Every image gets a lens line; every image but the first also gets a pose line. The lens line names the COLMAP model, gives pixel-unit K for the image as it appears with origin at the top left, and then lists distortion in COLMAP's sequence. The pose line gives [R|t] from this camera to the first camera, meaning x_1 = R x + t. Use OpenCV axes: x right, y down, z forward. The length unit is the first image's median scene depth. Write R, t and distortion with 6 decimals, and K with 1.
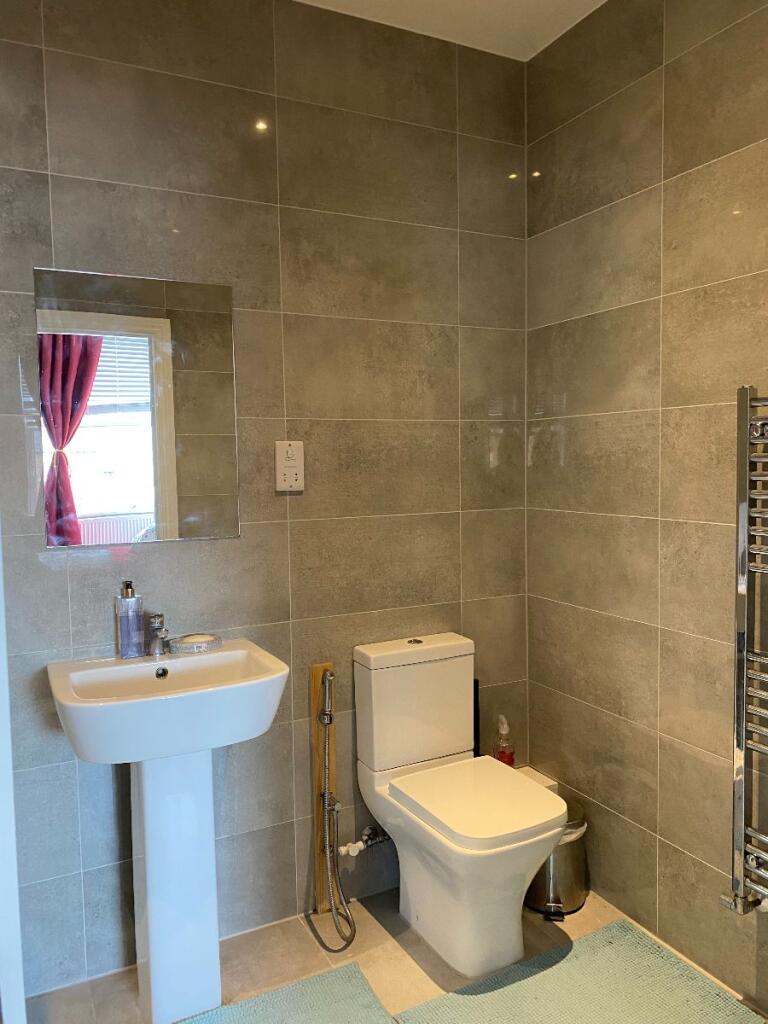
lens RADIAL K [[761.0, 0, 384.0], [0, 761.0, 512.0], [0, 0, 1]] dist [0.010089, 0.003044]
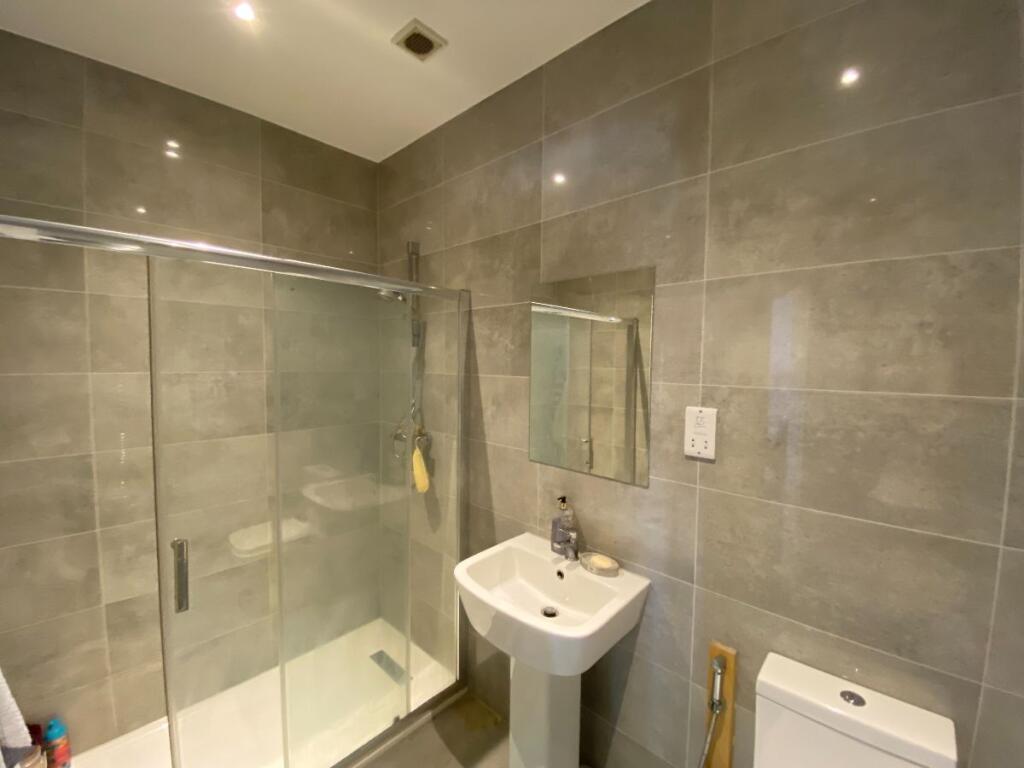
lens RADIAL K [[427.6, 0, 512.0], [0, 427.6, 384.0], [0, 0, 1]] dist [-0.001764, -0.000397]
pose [[0.336994, 0.069651, -0.938927, 0.313360], [-0.083876, 0.995516, 0.043745, -0.126986], [0.937763, 0.064012, 0.341325, 0.569262]]
